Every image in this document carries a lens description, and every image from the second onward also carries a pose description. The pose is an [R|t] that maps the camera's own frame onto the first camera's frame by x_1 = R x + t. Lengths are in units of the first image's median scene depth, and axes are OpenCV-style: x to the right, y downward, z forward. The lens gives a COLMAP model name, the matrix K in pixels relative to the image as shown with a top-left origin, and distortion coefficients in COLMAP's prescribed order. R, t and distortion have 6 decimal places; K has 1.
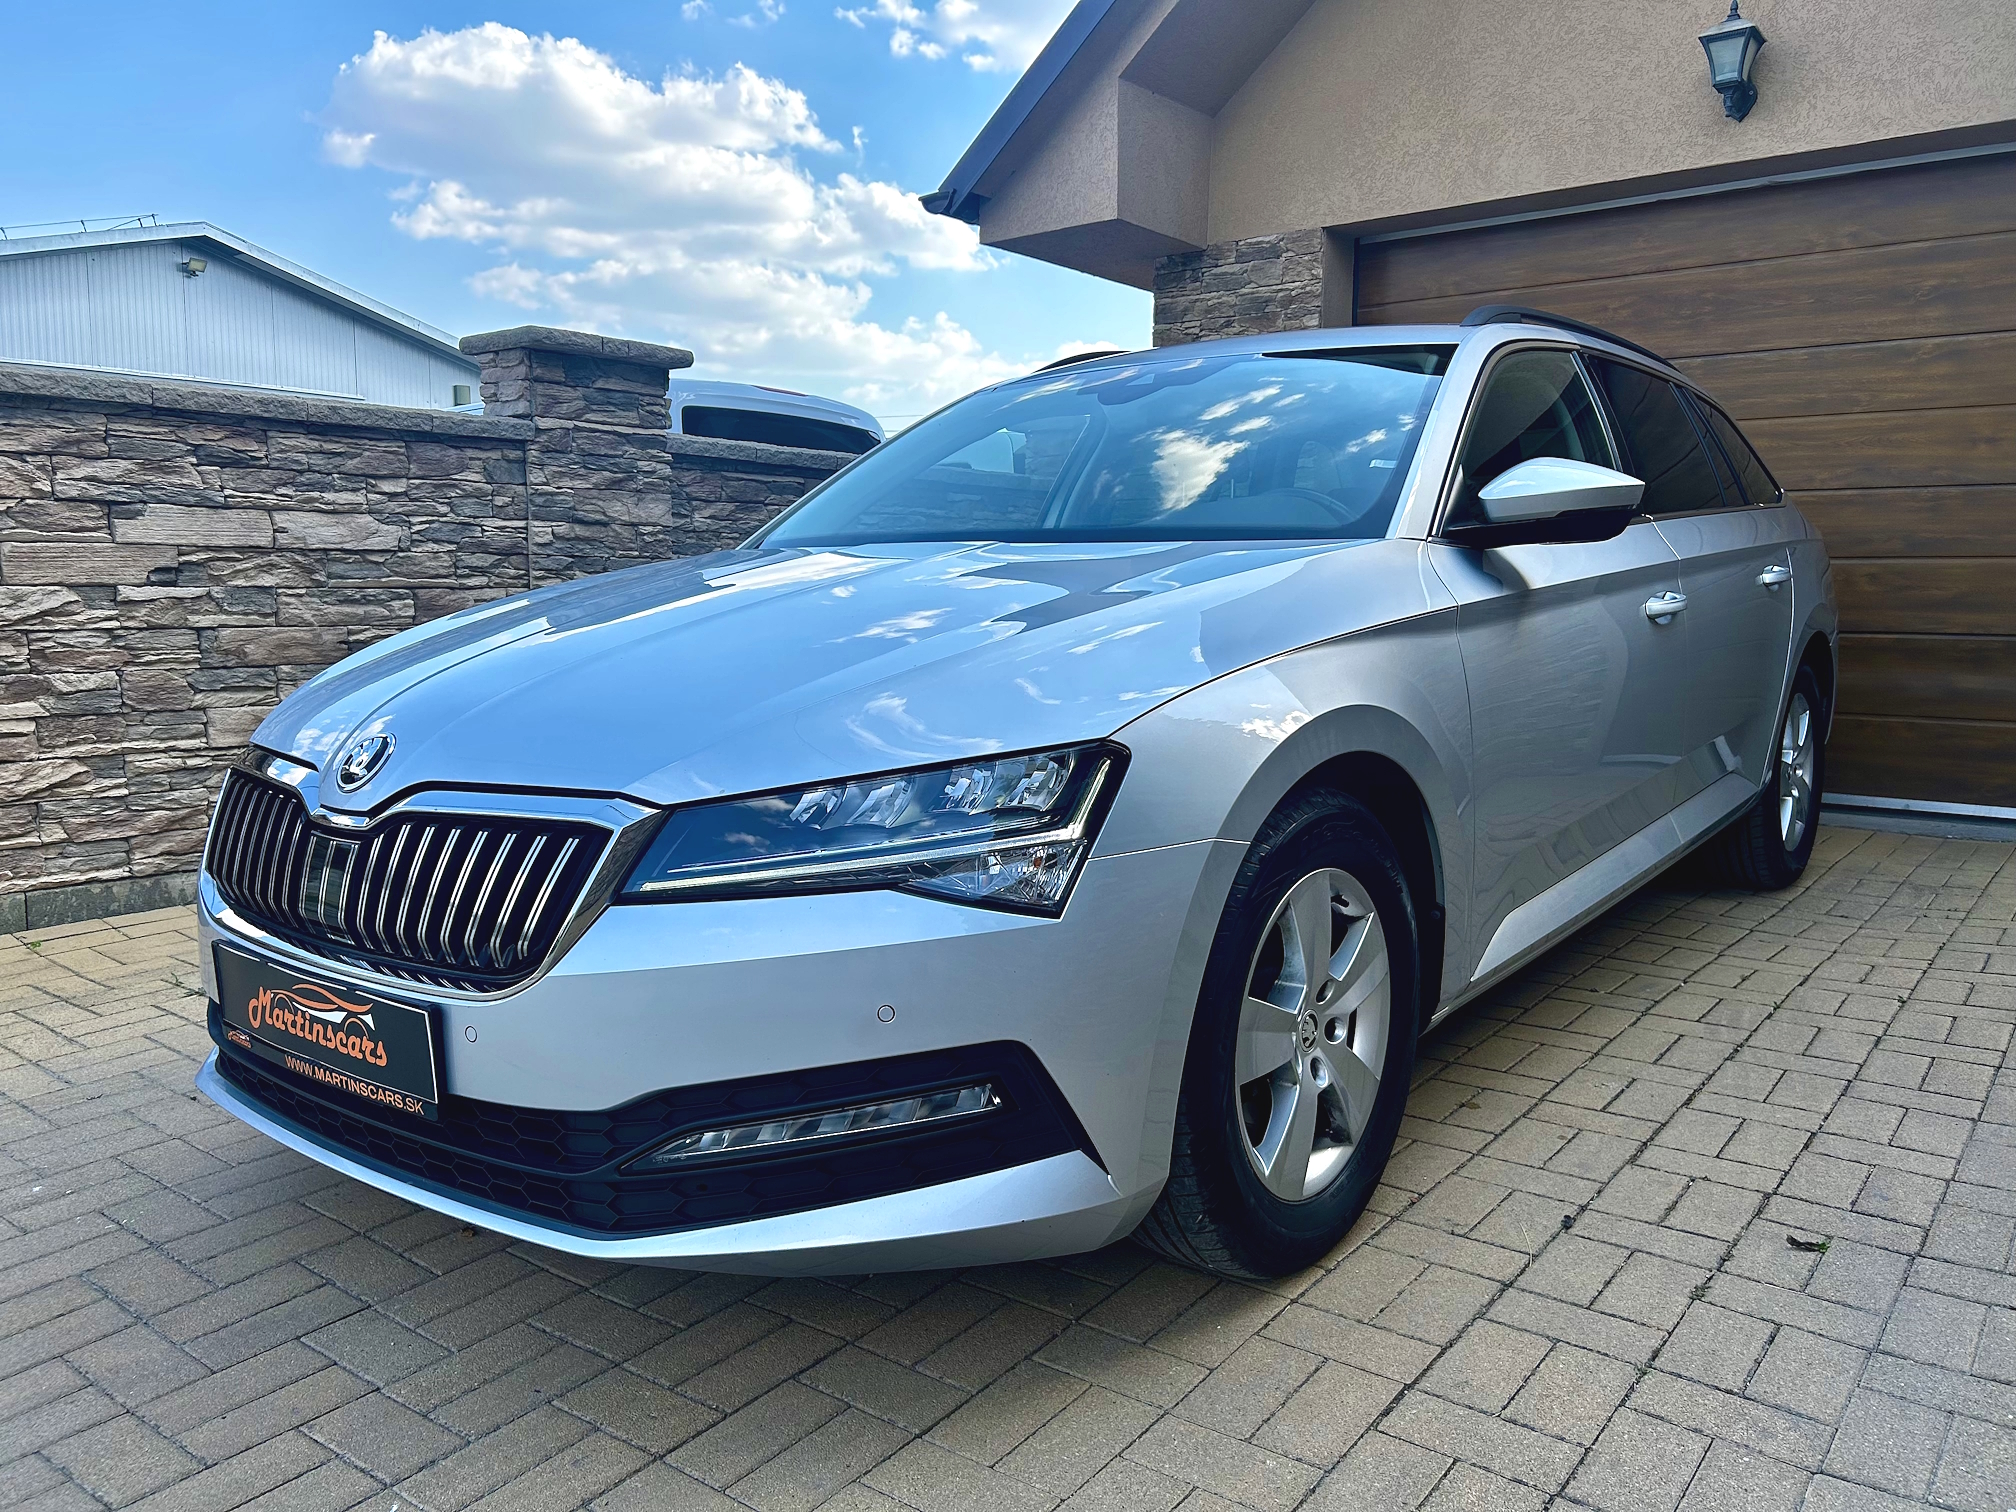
lens RADIAL K [[1552.6, 0, 1007.1], [0, 1552.6, 757.5], [0, 0, 1]] dist [0.029706, -0.039178]
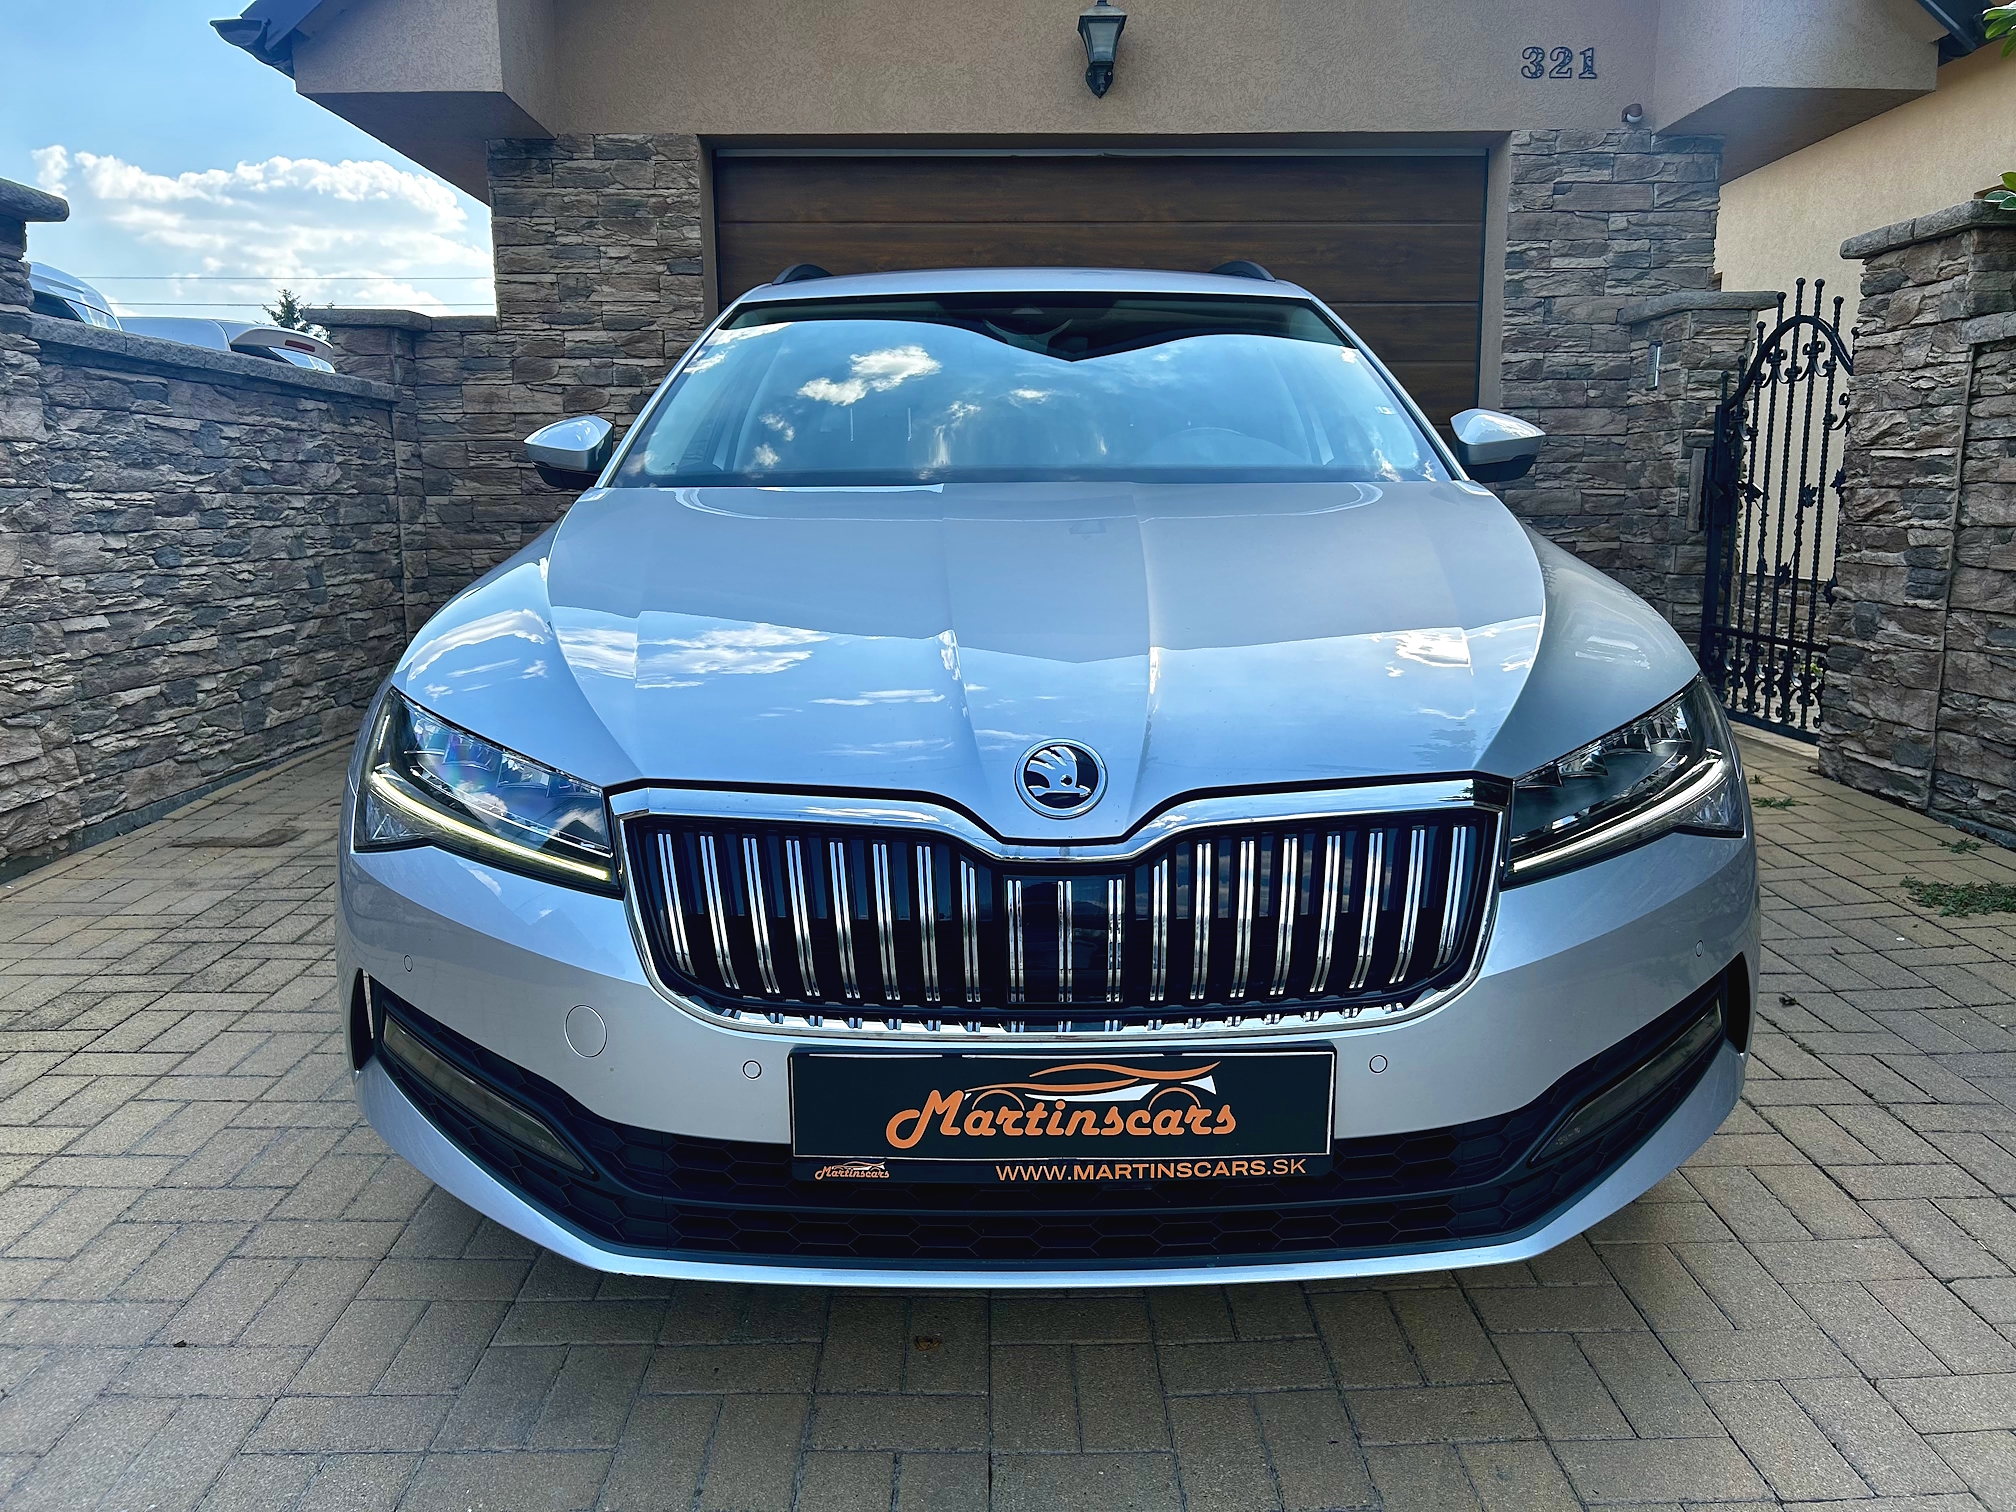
lens RADIAL K [[1552.6, 0, 1016.8], [0, 1552.6, 762.0], [0, 0, 1]] dist [0.029706, -0.039178]
pose [[0.768651, -0.115112, 0.629226, -0.358755], [0.078482, 0.993214, 0.085828, -0.029043], [-0.634836, -0.016589, 0.772469, 0.156472]]
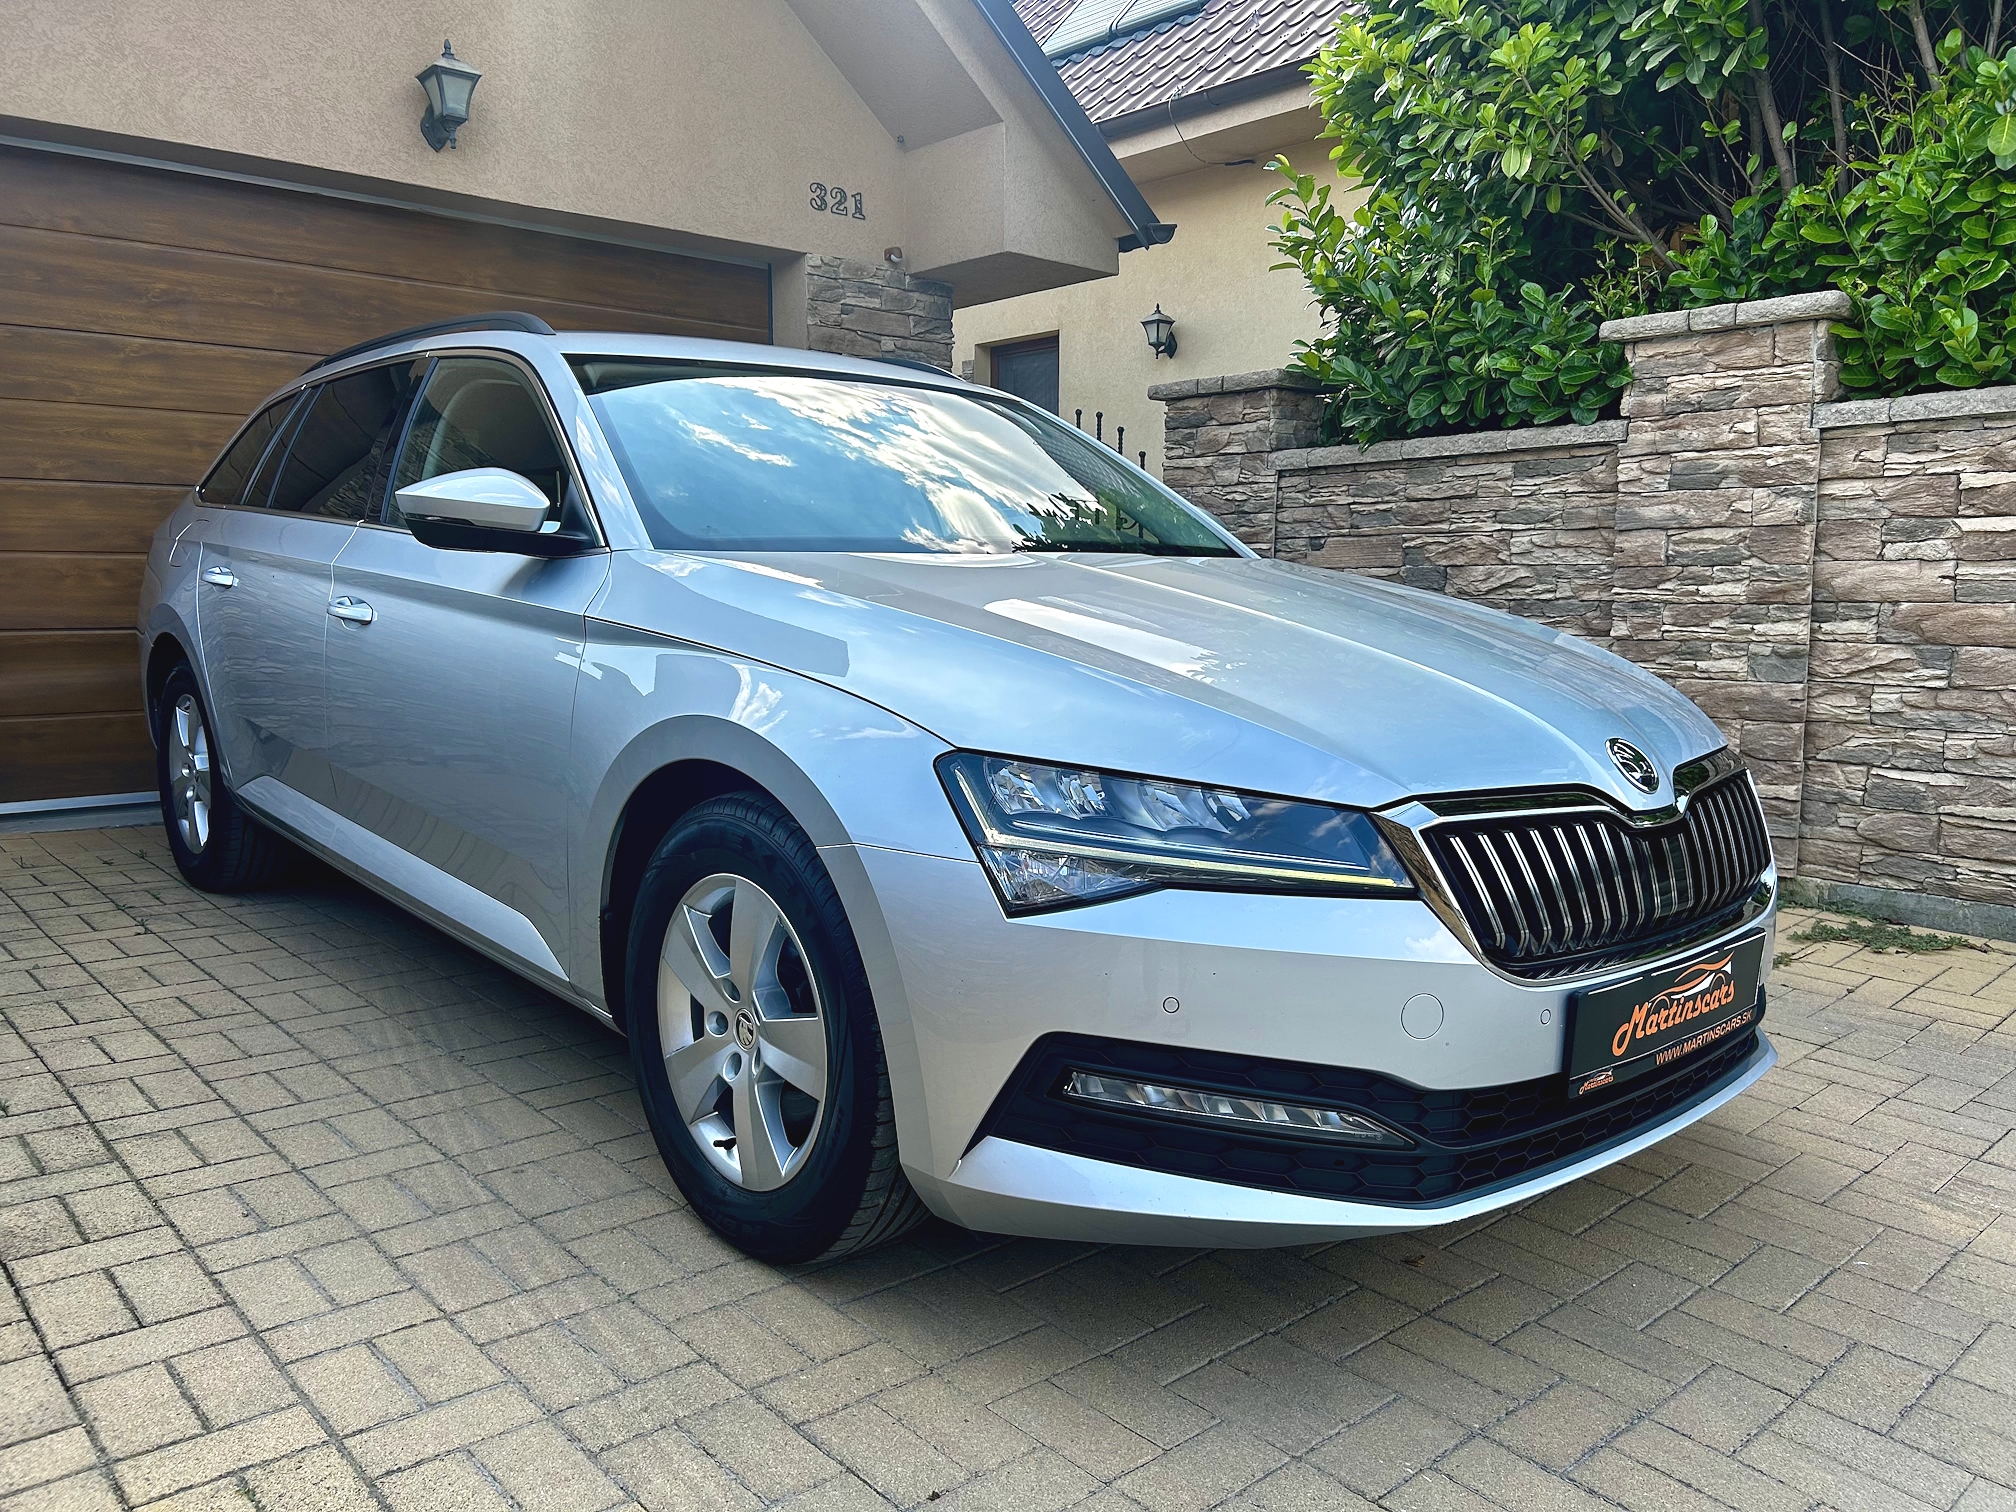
lens RADIAL K [[1552.6, 0, 1034.1], [0, 1552.6, 770.3], [0, 0, 1]] dist [0.029706, -0.039178]
pose [[0.142396, -0.121138, 0.982369, -0.594519], [0.106326, 0.988612, 0.106495, -0.059178], [-0.984082, 0.089287, 0.153655, 0.483241]]
